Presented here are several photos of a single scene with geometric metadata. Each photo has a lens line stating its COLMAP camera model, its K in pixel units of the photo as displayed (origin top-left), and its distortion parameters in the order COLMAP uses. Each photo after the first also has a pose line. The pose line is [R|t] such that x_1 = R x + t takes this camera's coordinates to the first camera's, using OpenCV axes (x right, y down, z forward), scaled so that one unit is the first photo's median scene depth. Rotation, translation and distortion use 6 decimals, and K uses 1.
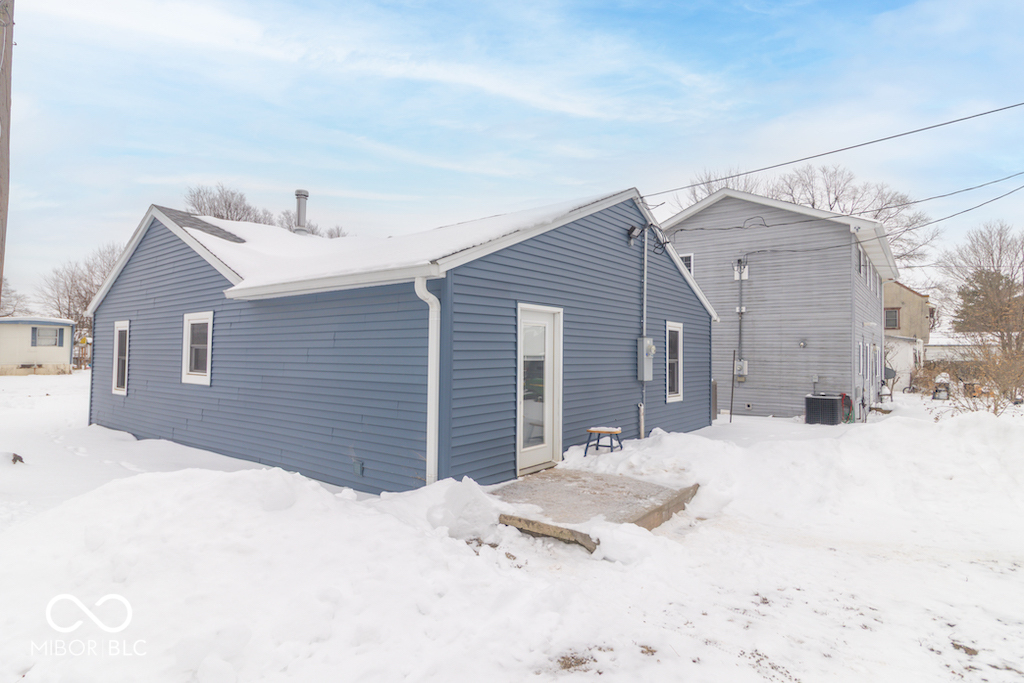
lens RADIAL K [[547.7, 0, 510.5], [0, 547.7, 342.0], [0, 0, 1]] dist [0.003494, -0.000923]
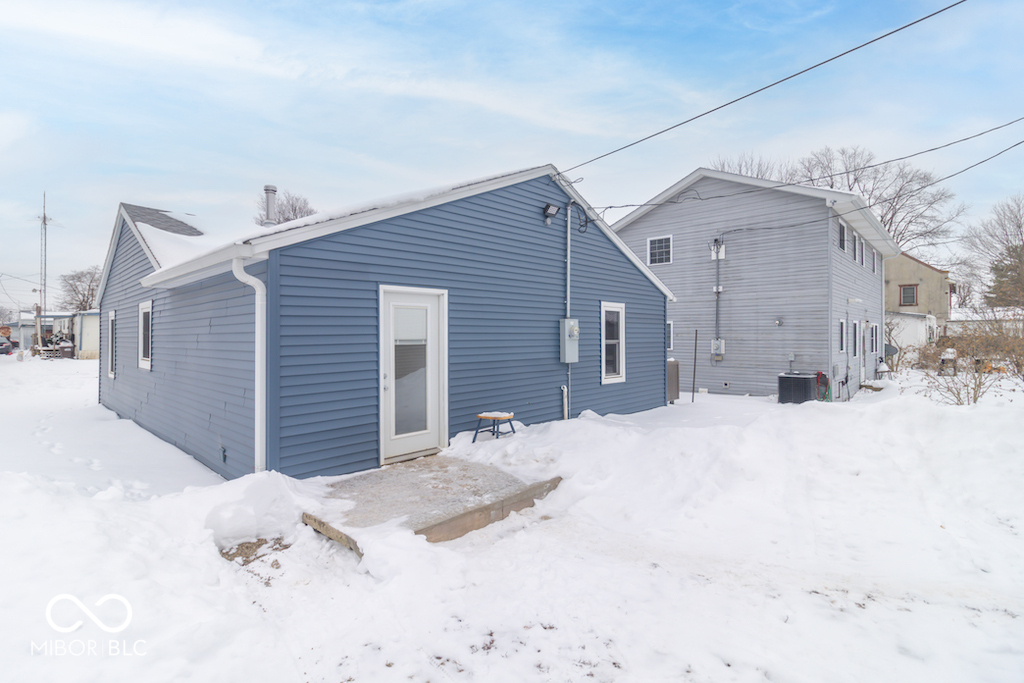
lens RADIAL K [[487.4, 0, 511.3], [0, 487.4, 337.0], [0, 0, 1]] dist [0.000936, 0.003301]
pose [[0.995010, -0.012986, -0.098928, 0.232863], [0.015526, 0.999568, 0.024953, 0.001569], [0.098561, -0.026364, 0.994782, 0.124050]]
